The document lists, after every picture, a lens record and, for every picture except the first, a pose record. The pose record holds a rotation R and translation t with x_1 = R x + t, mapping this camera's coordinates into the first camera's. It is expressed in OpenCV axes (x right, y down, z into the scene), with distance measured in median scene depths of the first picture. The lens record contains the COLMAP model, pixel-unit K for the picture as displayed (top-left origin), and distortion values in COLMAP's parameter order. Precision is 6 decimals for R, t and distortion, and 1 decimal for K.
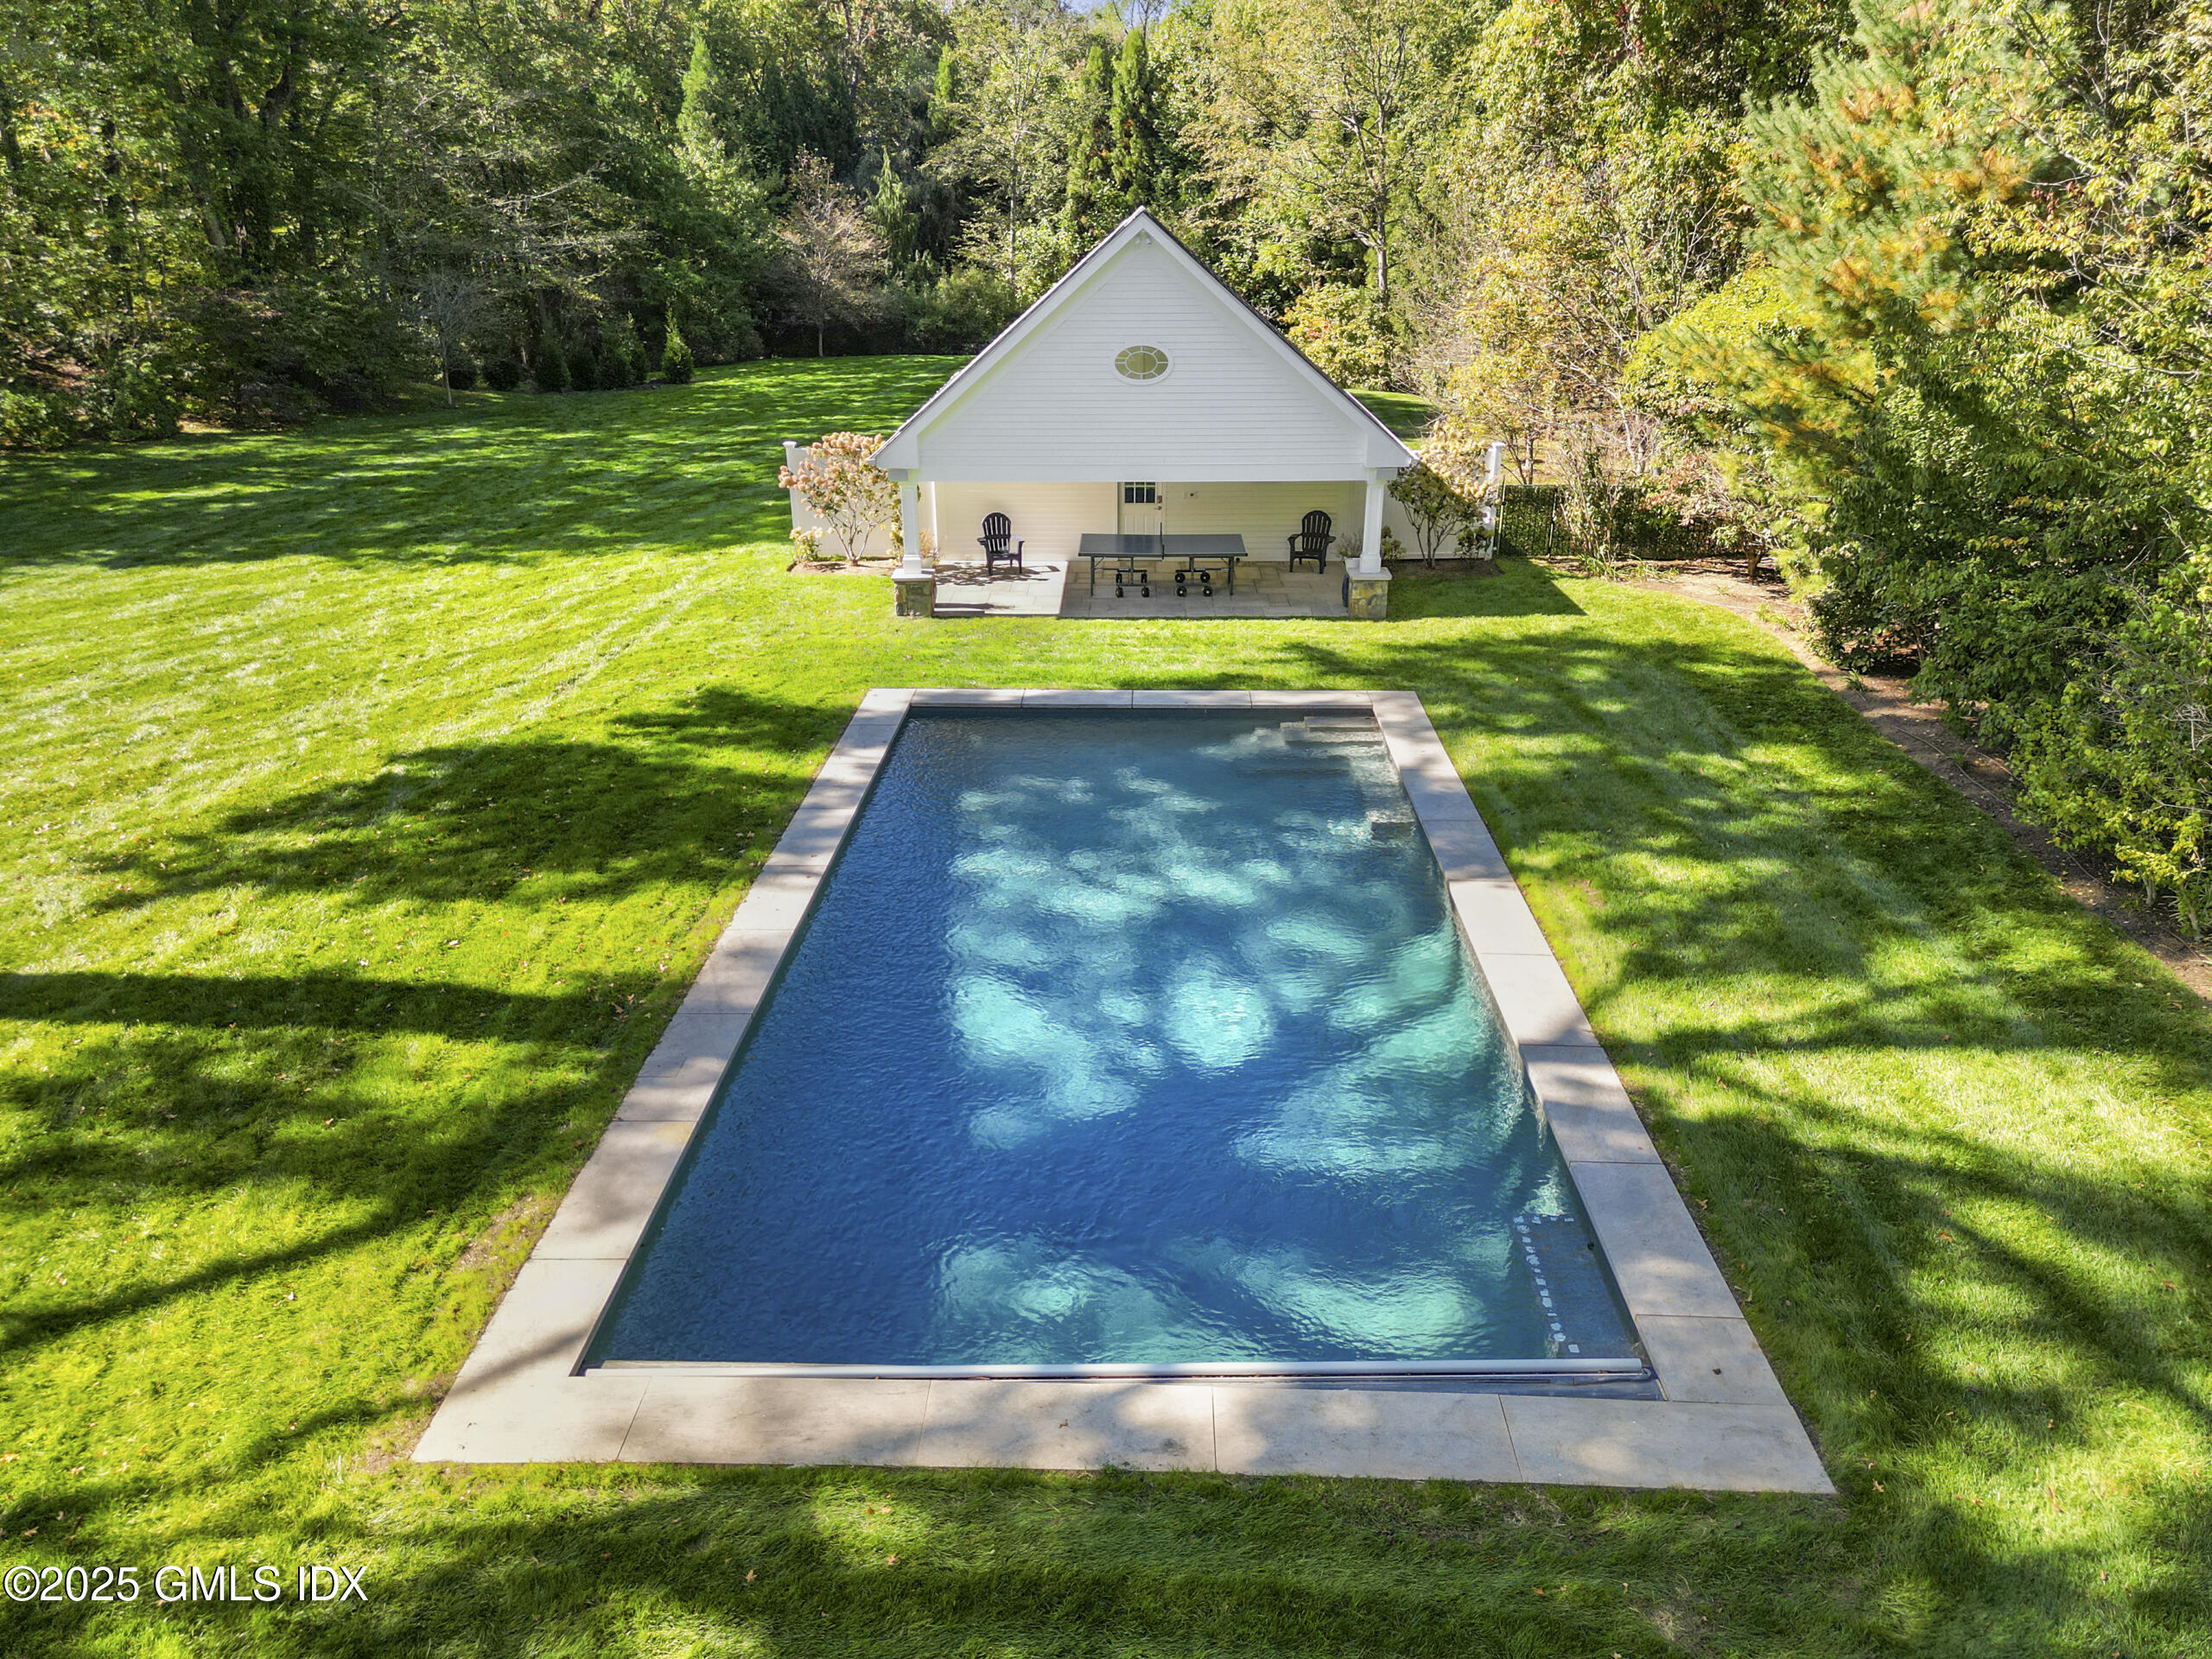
lens RADIAL K [[1535.7, 0, 1097.4], [0, 1535.7, 832.4], [0, 0, 1]] dist [0.061267, -0.008100]
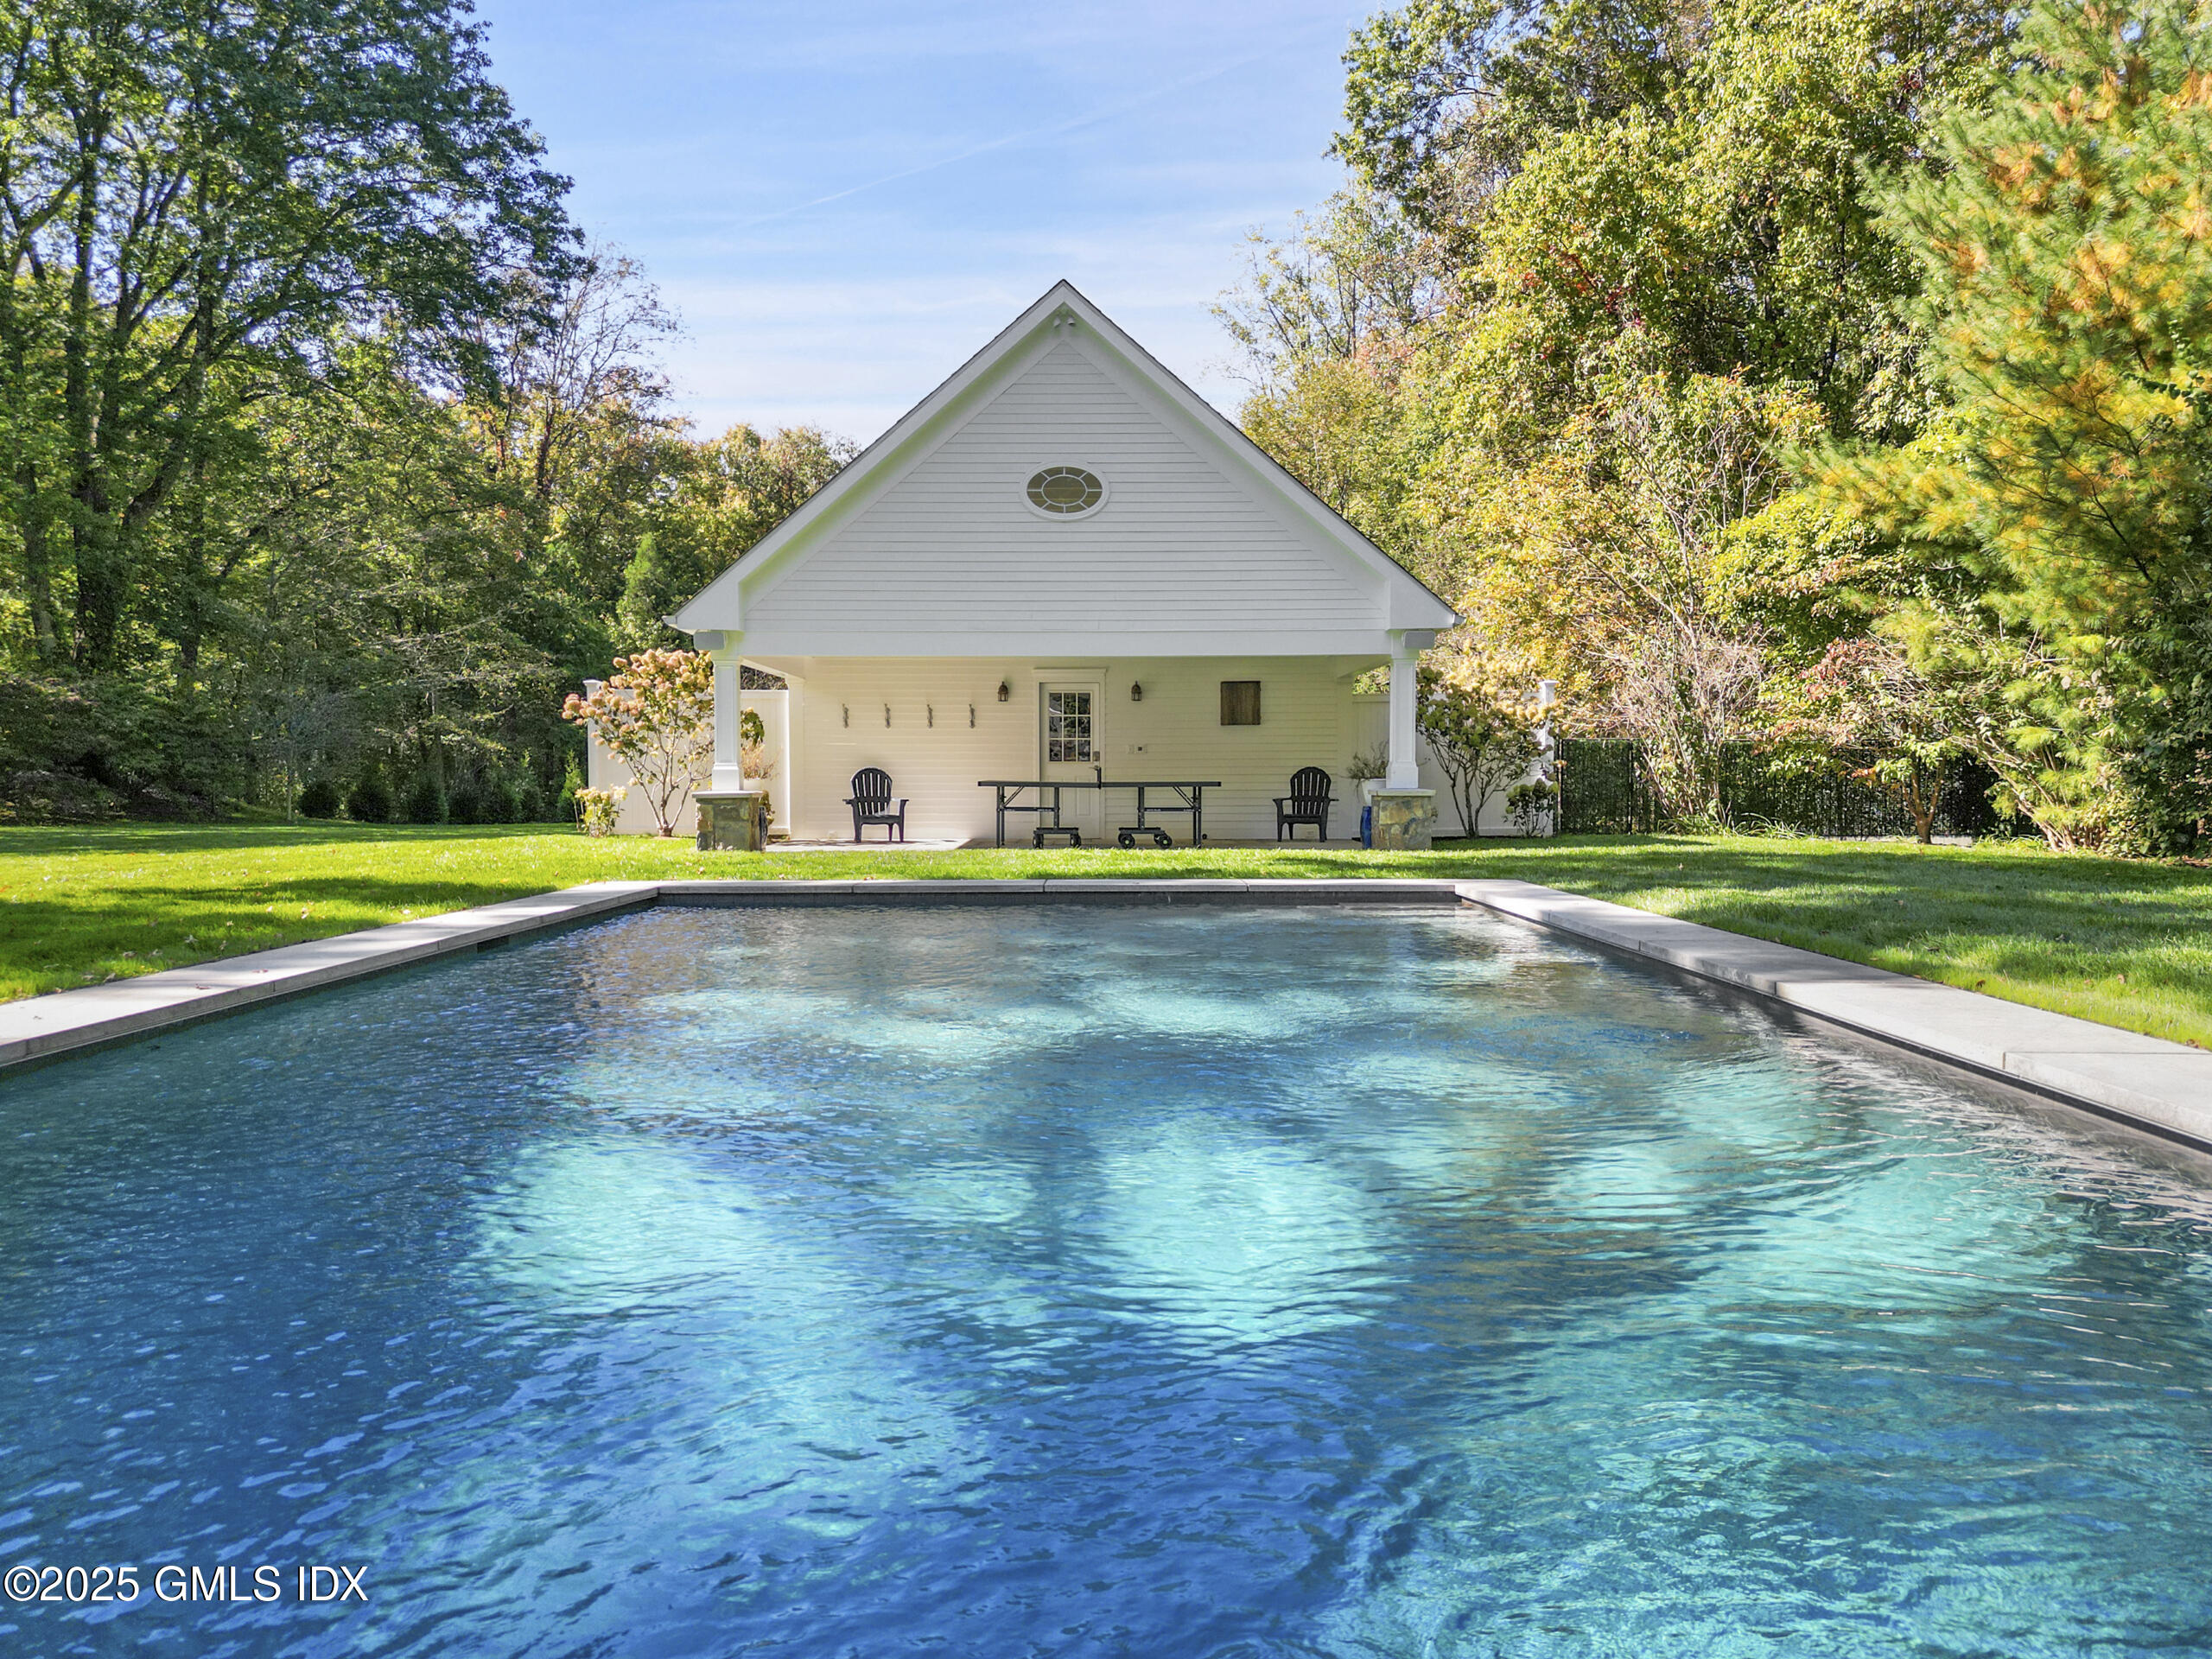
lens RADIAL K [[1535.7, 0, 1074.3], [0, 1535.7, 851.8], [0, 0, 1]] dist [0.061267, -0.008100]
pose [[0.999874, 0.006191, 0.014599, 0.020186], [-0.000679, 0.936501, -0.350663, 0.087305], [-0.015843, 0.350609, 0.936388, 0.335862]]
